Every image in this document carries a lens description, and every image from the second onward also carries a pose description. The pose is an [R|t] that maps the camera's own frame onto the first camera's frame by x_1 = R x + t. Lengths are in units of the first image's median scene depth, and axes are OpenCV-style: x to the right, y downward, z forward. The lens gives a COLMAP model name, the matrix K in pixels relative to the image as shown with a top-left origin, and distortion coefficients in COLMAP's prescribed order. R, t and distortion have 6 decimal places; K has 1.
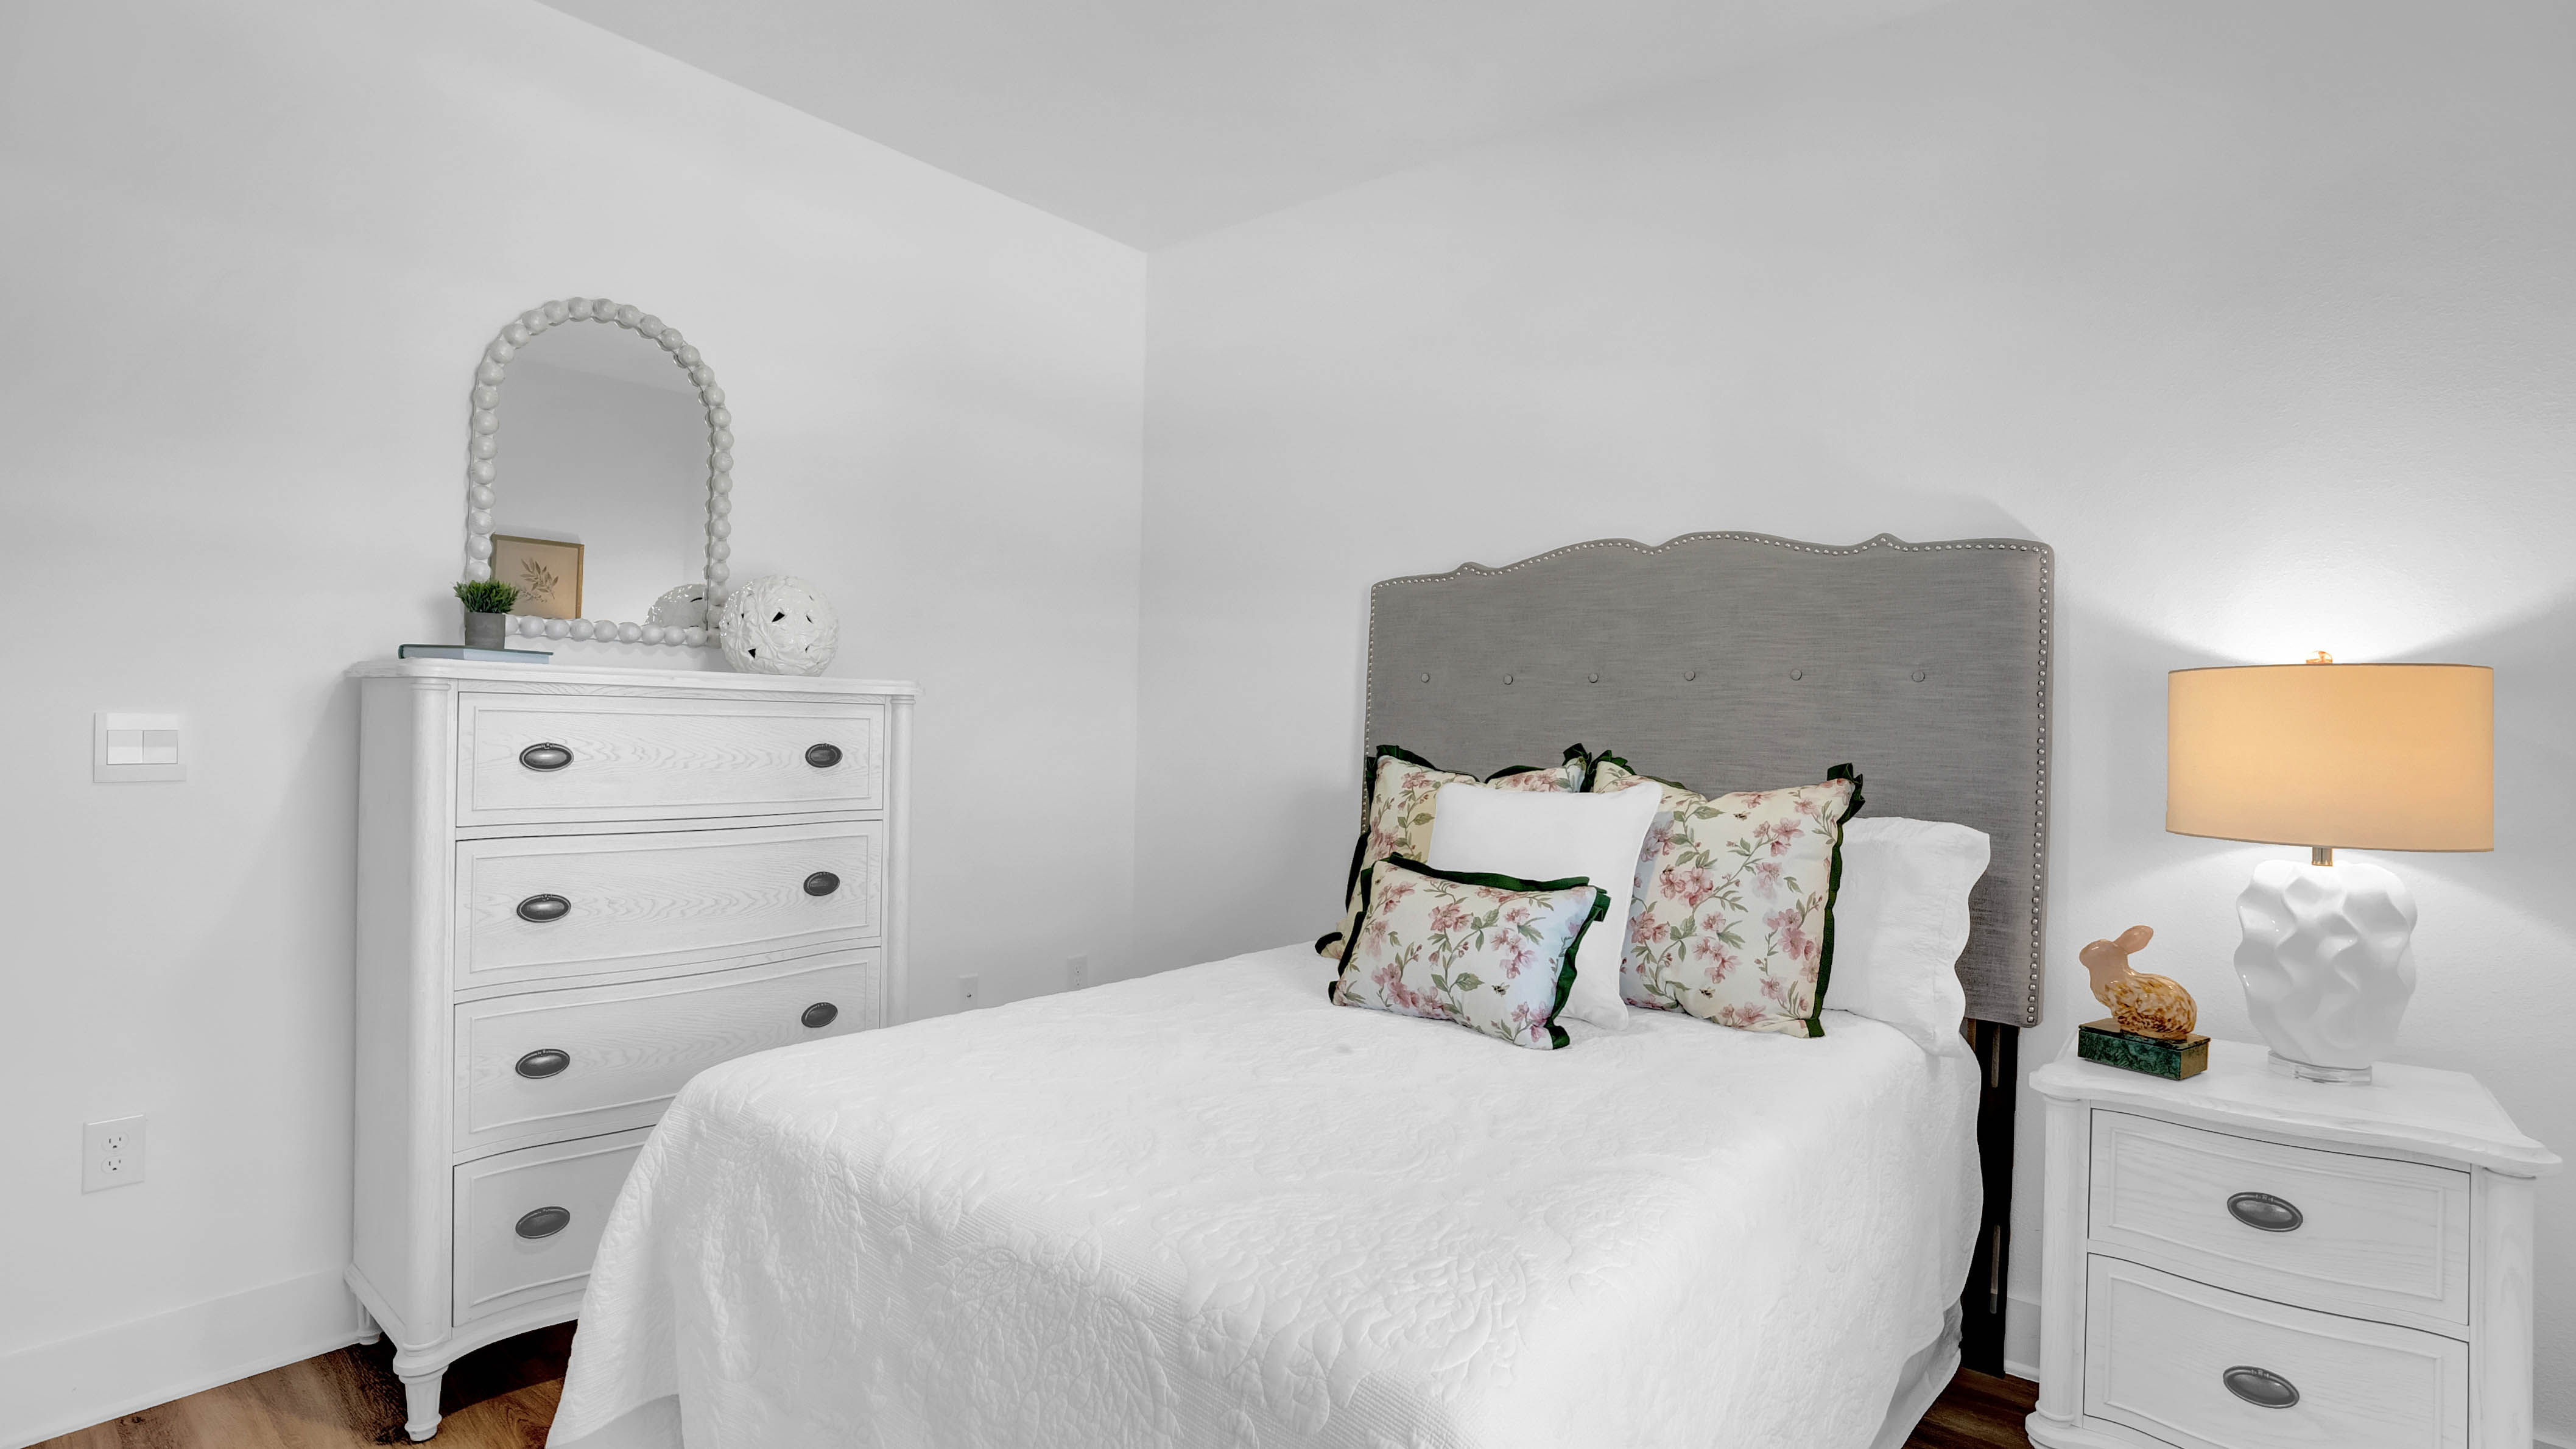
lens RADIAL K [[1225.9, 0, 1298.3], [0, 1225.9, 712.2], [0, 0, 1]] dist [-0.069525, 0.026978]
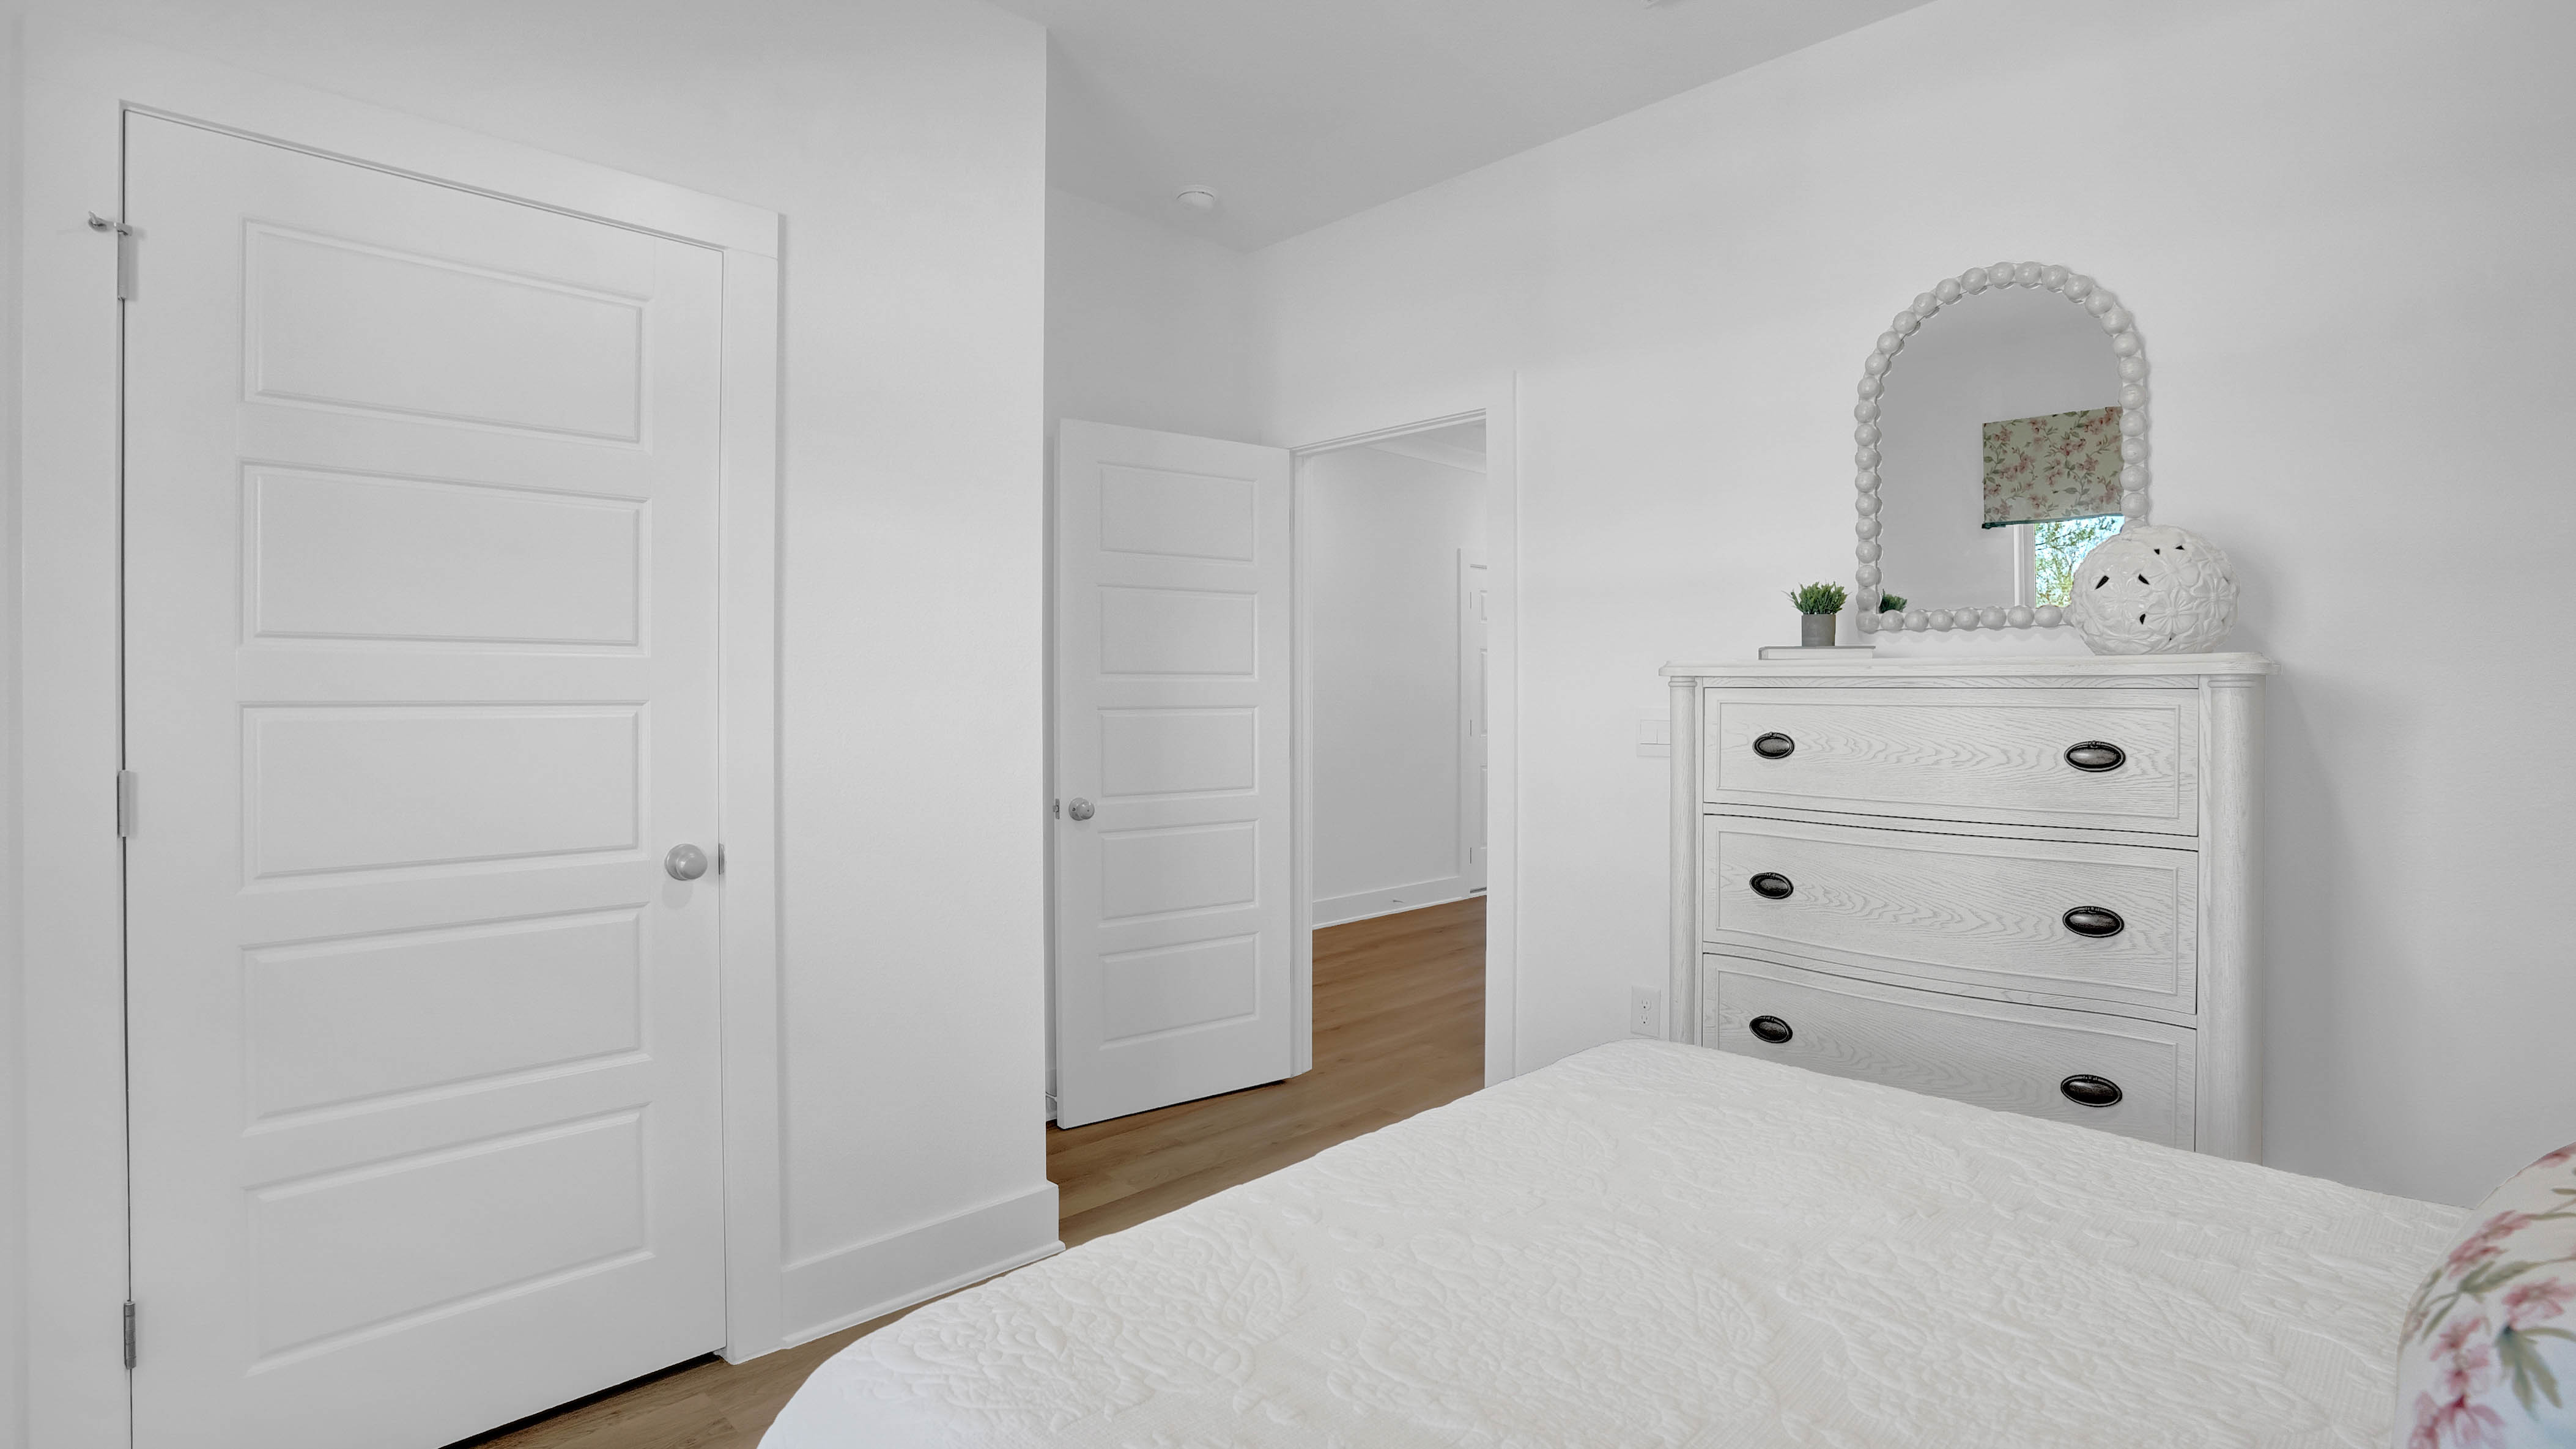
lens RADIAL K [[1225.9, 0, 1298.3], [0, 1225.9, 712.2], [0, 0, 1]] dist [-0.069525, 0.026978]
pose [[-0.120865, -0.010674, -0.992612, 0.423713], [0.000364, 0.999942, -0.010797, 0.015565], [0.992669, -0.001667, -0.120854, 0.586422]]
